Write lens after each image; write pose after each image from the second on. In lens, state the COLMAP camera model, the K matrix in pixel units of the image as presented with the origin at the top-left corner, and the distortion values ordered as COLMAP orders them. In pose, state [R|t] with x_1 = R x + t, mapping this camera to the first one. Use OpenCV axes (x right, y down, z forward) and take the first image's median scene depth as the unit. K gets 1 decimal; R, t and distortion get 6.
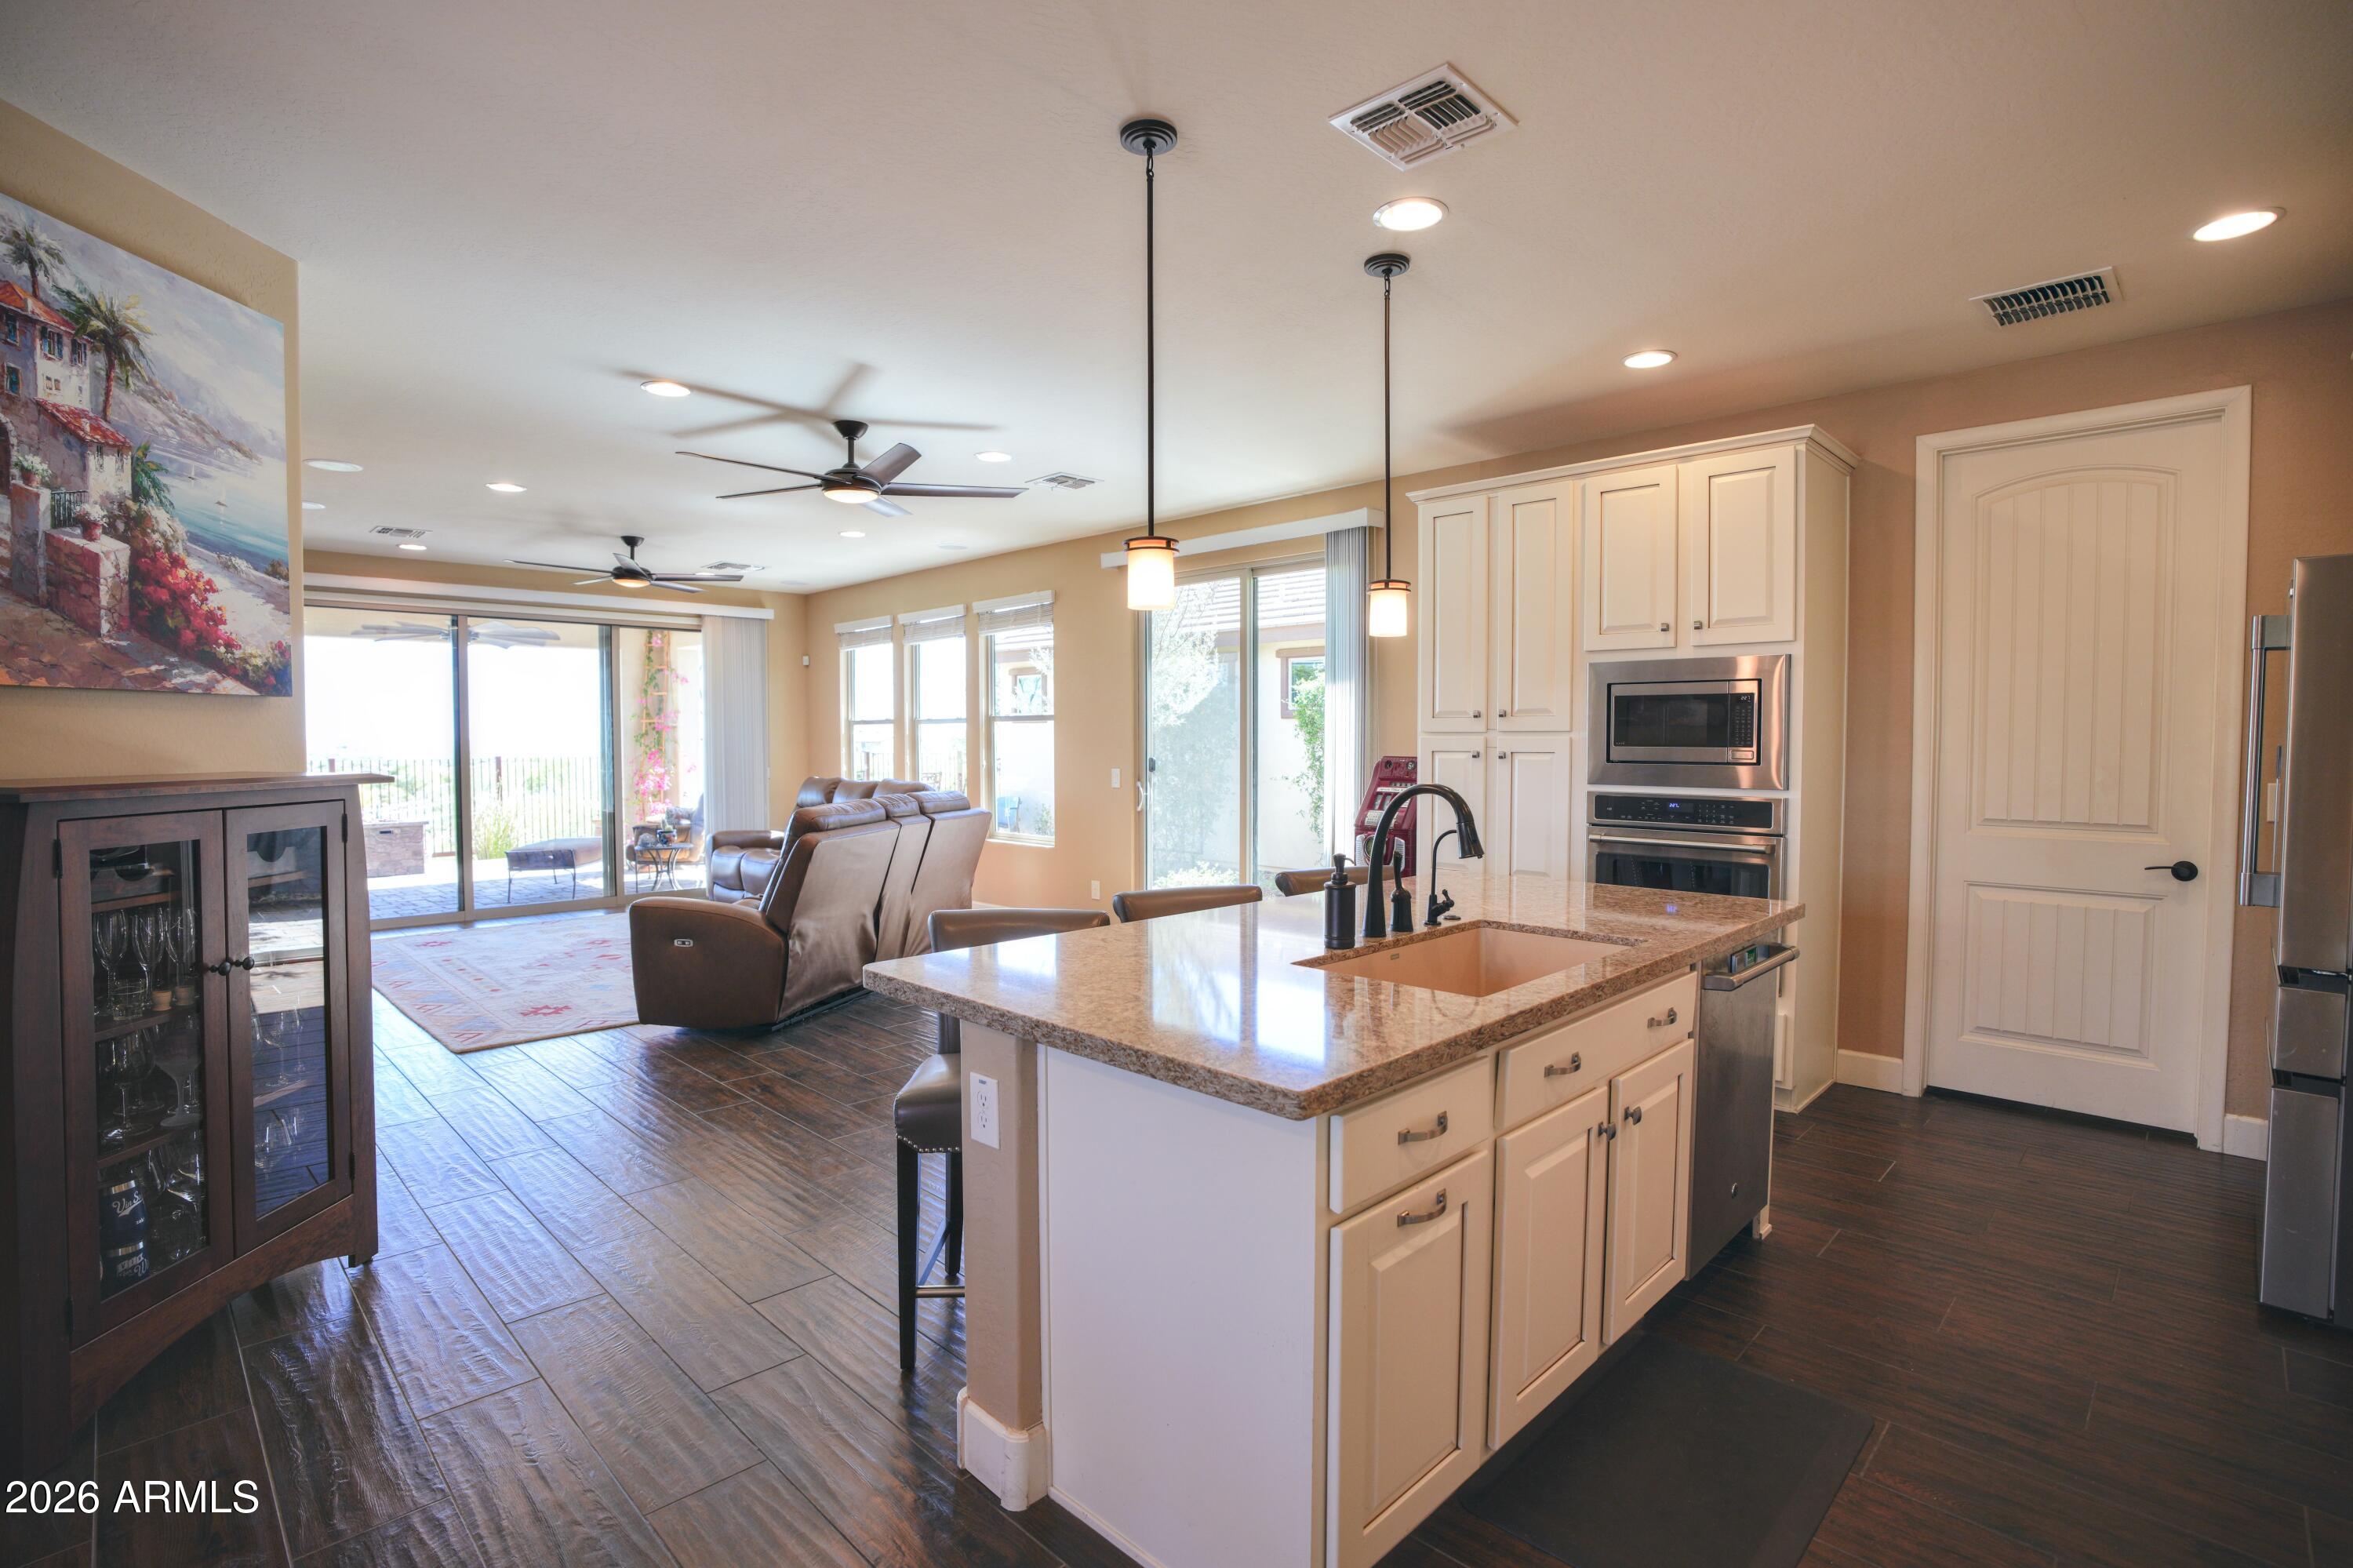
lens RADIAL K [[1109.3, 0, 1157.8], [0, 1109.3, 779.6], [0, 0, 1]] dist [-0.065428, 0.021387]
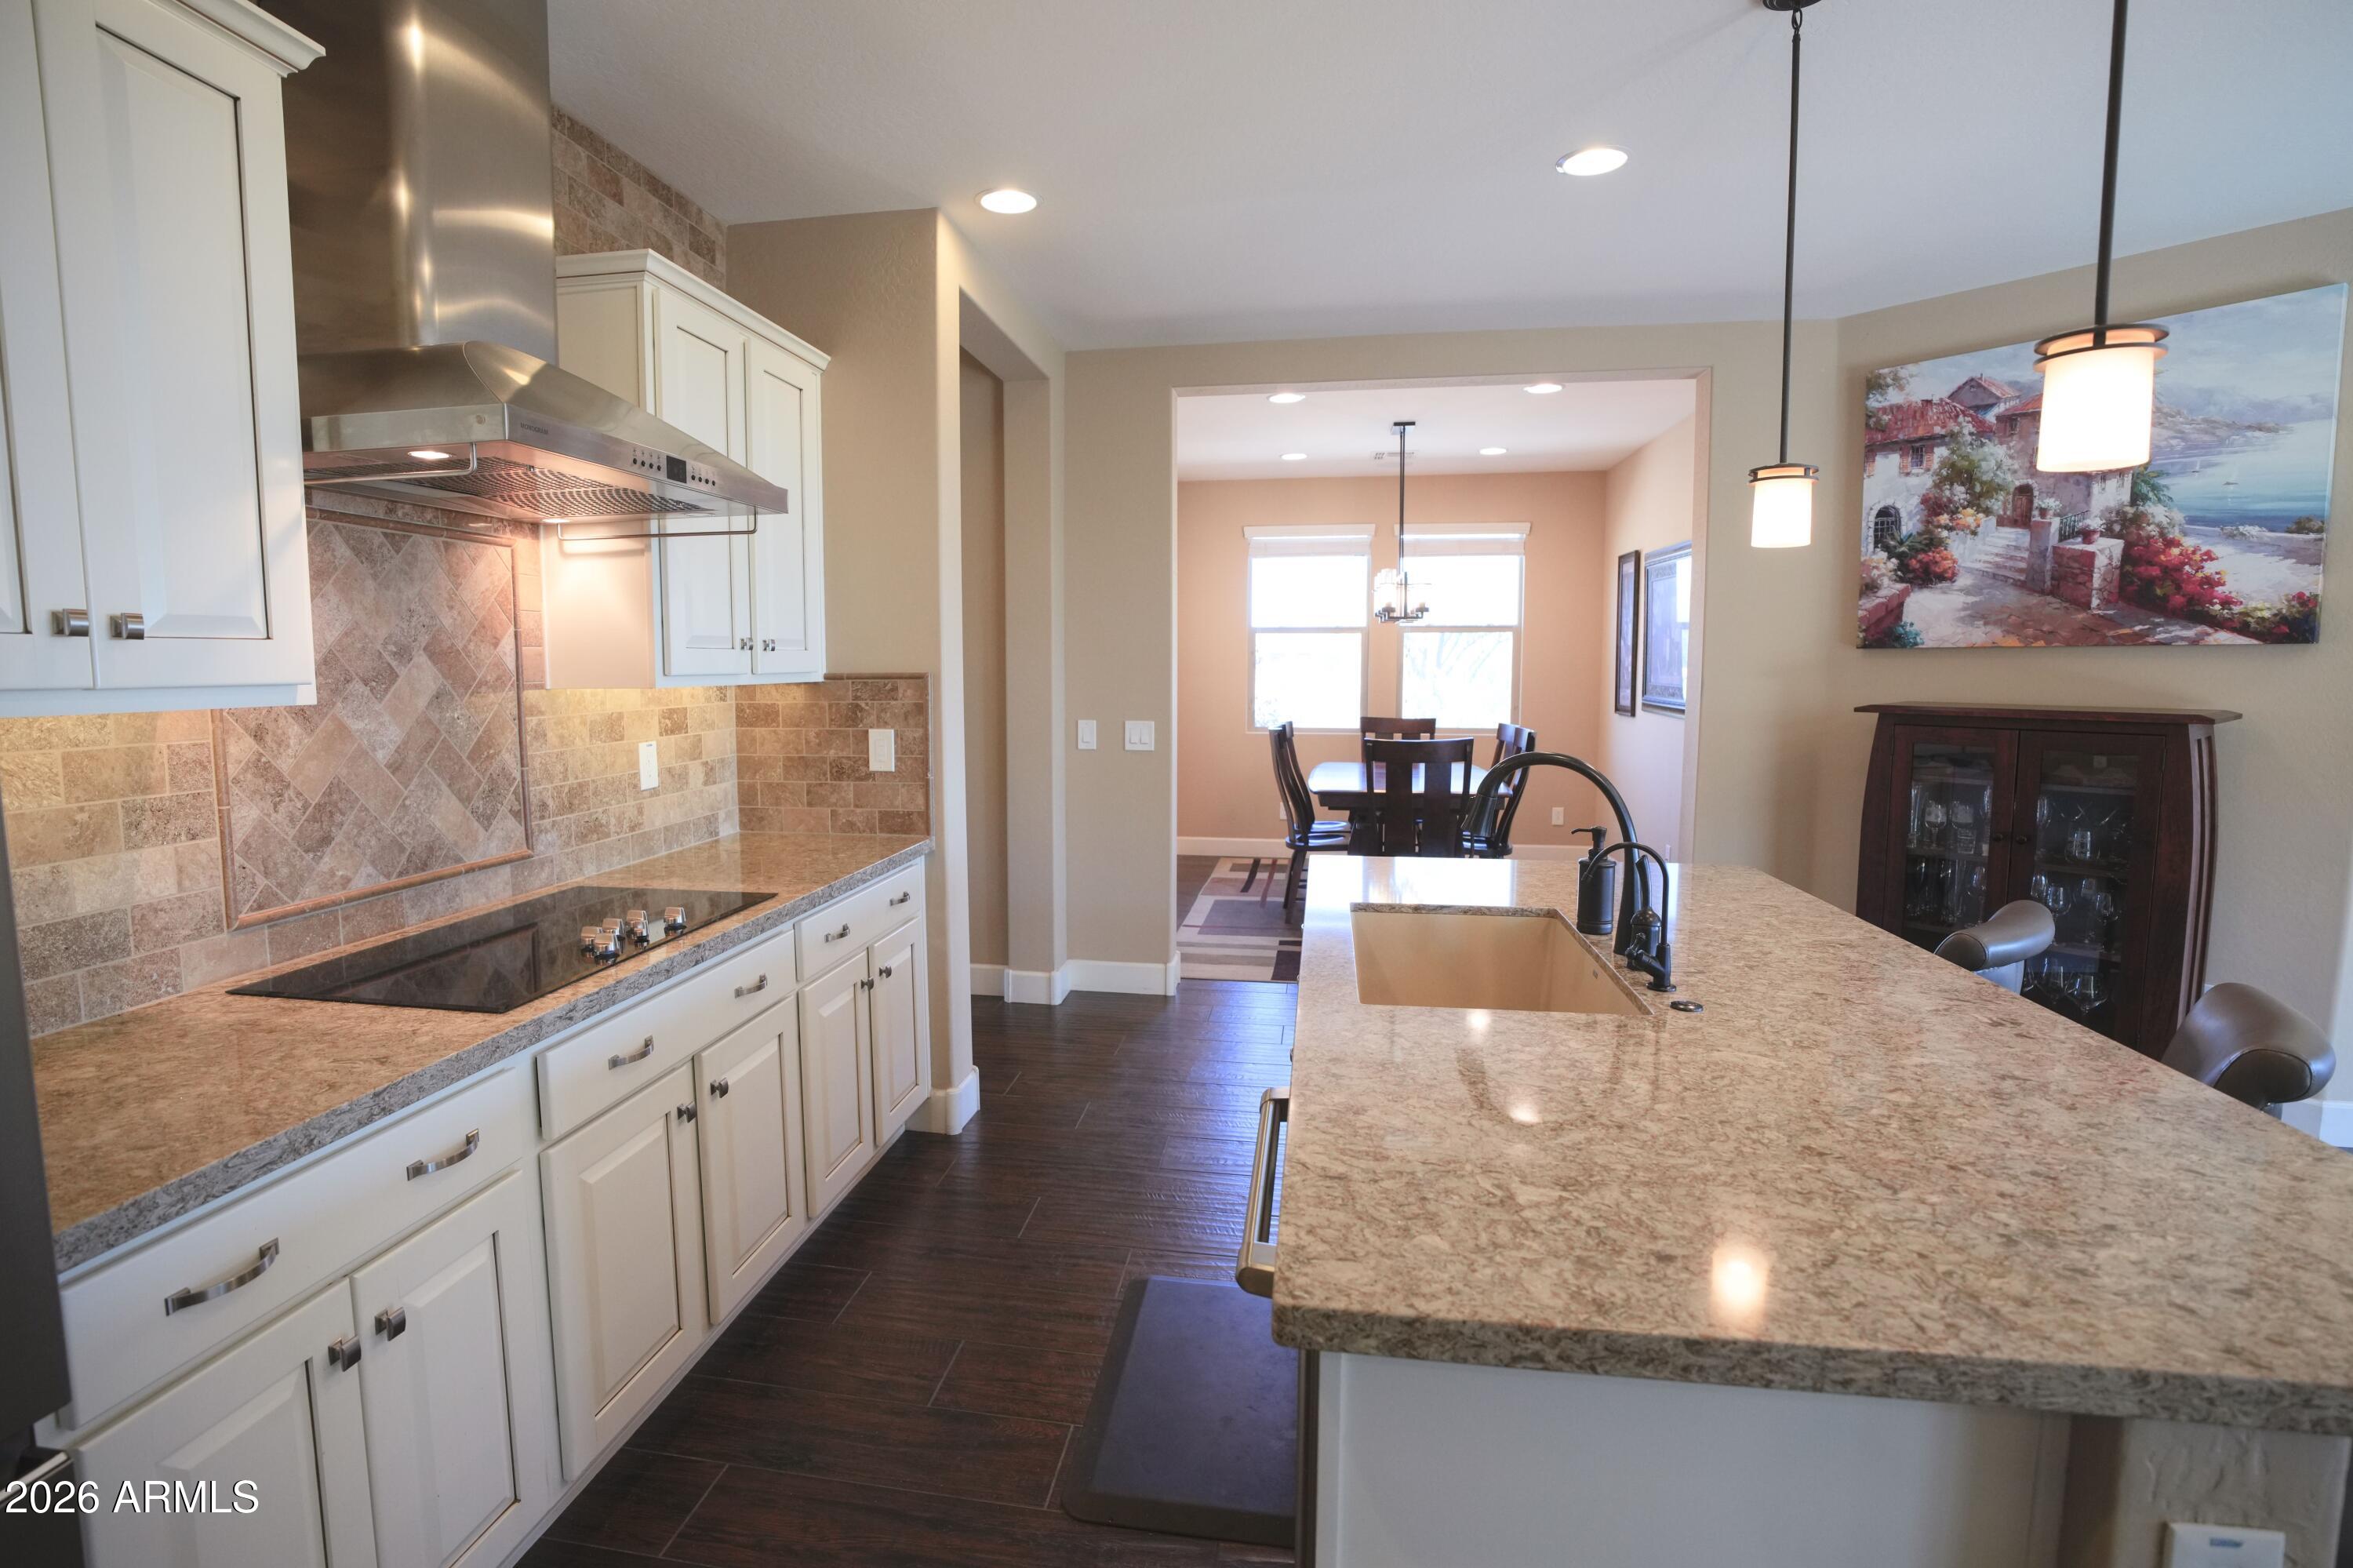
lens RADIAL K [[1152.8, 0, 1145.9], [0, 1152.8, 786.3], [0, 0, 1]] dist [-0.068575, 0.023443]
pose [[-0.805926, 0.067444, -0.588162, 0.879262], [-0.017262, 0.990390, 0.137220, -0.074813], [0.591765, 0.120742, -0.797017, 1.360339]]
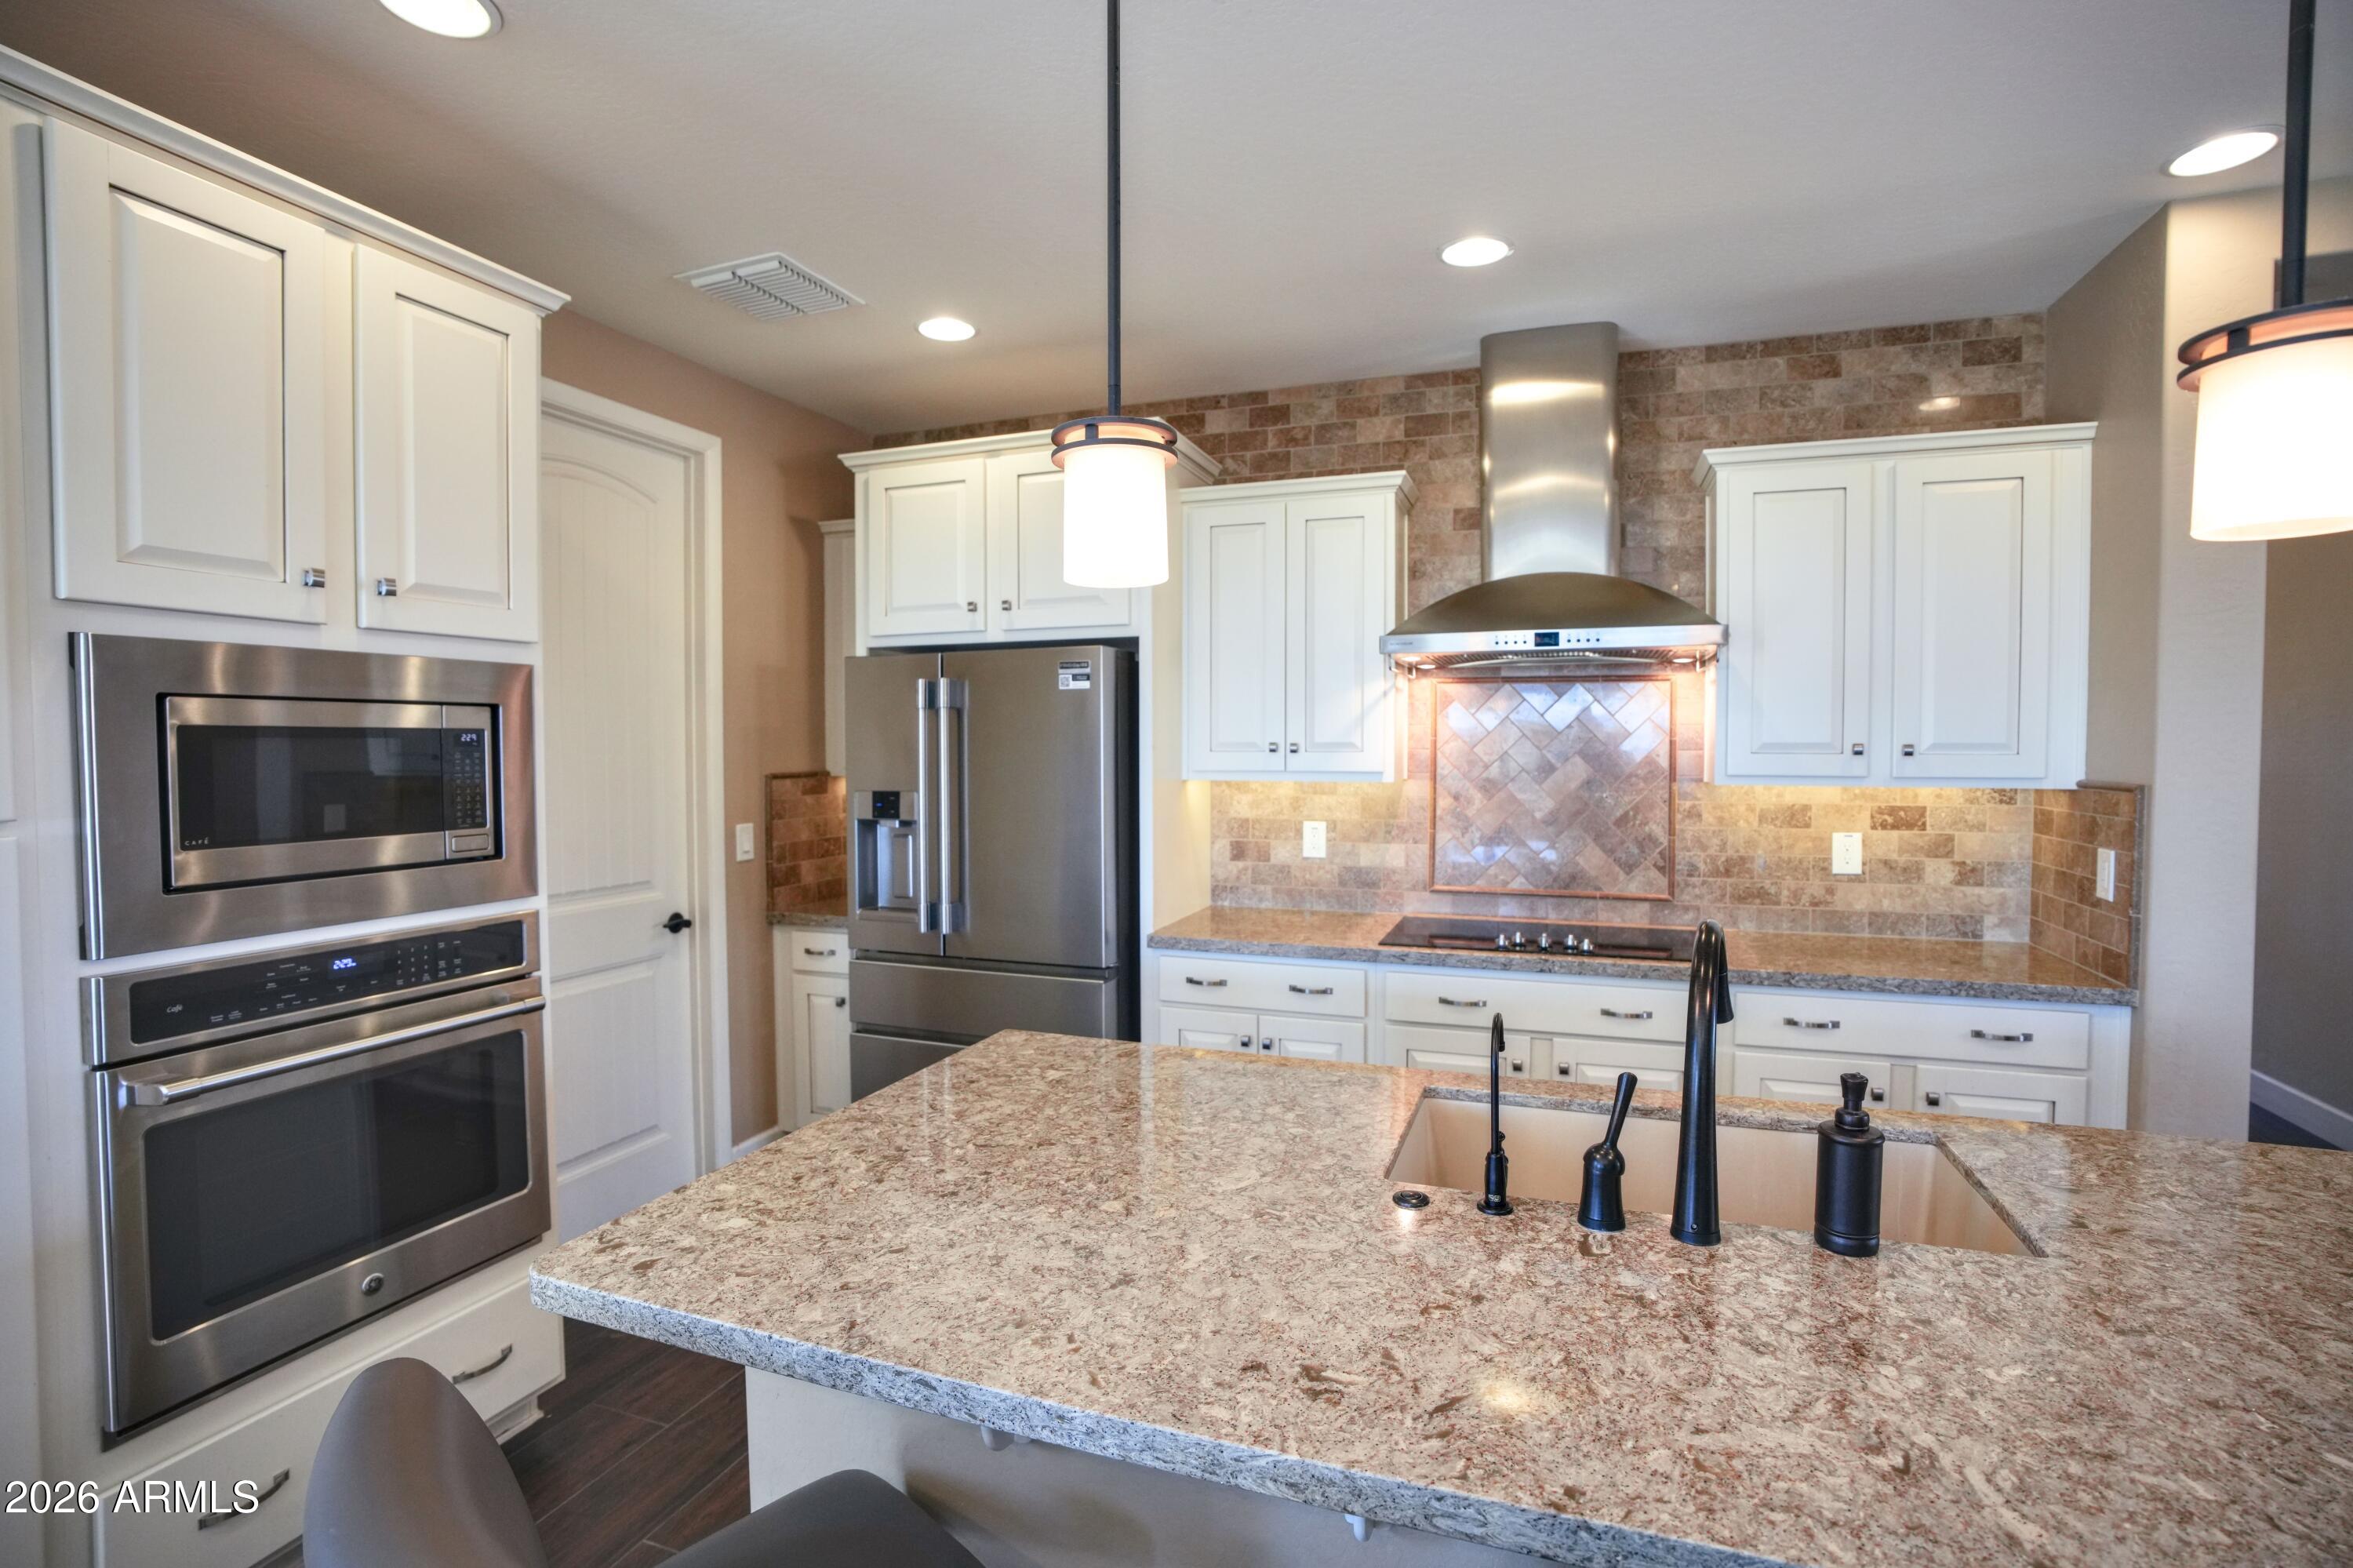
lens RADIAL K [[1093.4, 0, 1176.5], [0, 1093.4, 784.0], [0, 0, 1]] dist [-0.063056, 0.025016]
pose [[-0.436396, -0.032063, 0.899183, -0.142591], [0.035754, 0.997958, 0.052937, -0.100858], [-0.899044, 0.055251, -0.434358, 1.363169]]
